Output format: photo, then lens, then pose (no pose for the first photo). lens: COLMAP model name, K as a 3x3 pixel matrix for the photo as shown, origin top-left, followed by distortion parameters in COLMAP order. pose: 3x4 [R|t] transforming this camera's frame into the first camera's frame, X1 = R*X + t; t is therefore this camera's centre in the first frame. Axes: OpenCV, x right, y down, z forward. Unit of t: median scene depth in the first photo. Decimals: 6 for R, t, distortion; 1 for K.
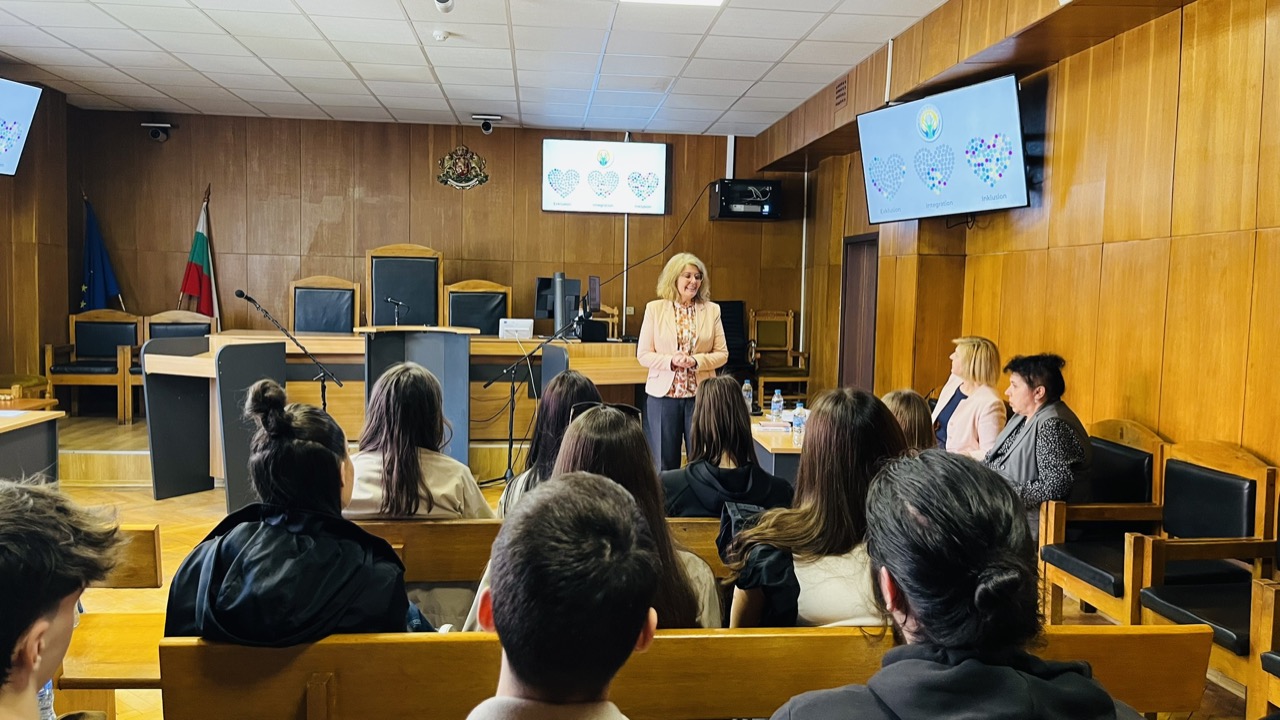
lens RADIAL K [[970.2, 0, 634.1], [0, 970.2, 360.3], [0, 0, 1]] dist [0.057362, -0.071634]
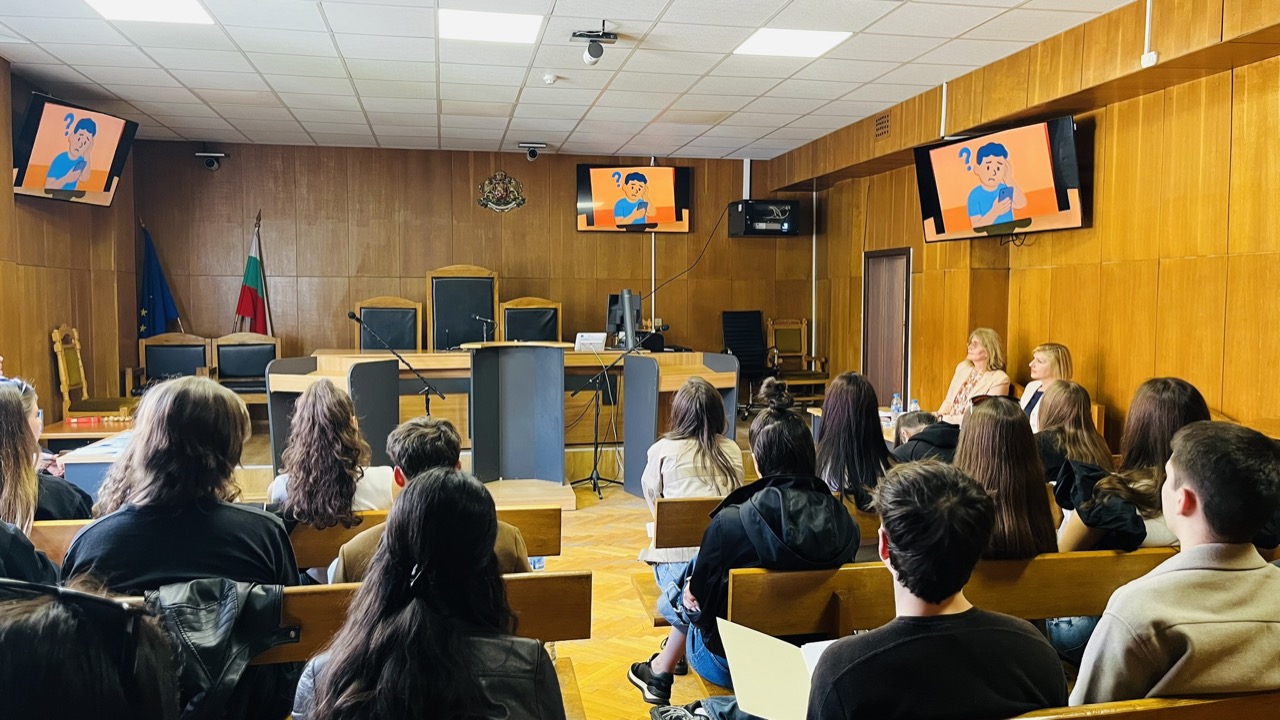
lens RADIAL K [[970.2, 0, 634.1], [0, 970.2, 360.3], [0, 0, 1]] dist [0.057362, -0.071634]
pose [[0.995233, -0.026207, 0.093938, -0.151189], [0.027097, 0.999599, -0.008211, -0.001248], [-0.093685, 0.010717, 0.995544, -0.075247]]
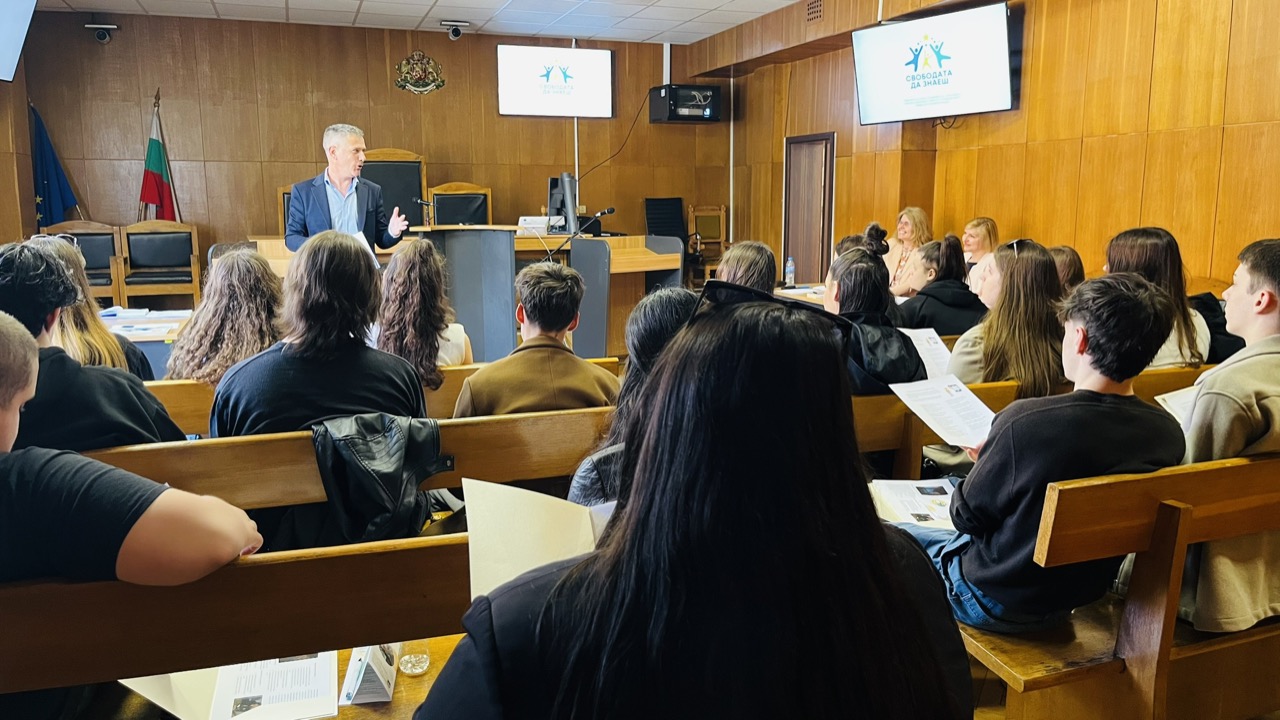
lens RADIAL K [[975.2, 0, 642.9], [0, 975.2, 355.0], [0, 0, 1]] dist [0.055157, -0.057160]
pose [[0.970878, -0.062812, 0.231192, -0.227385], [0.041764, 0.994616, 0.094840, 0.011413], [-0.235904, -0.082423, 0.968275, -0.091651]]
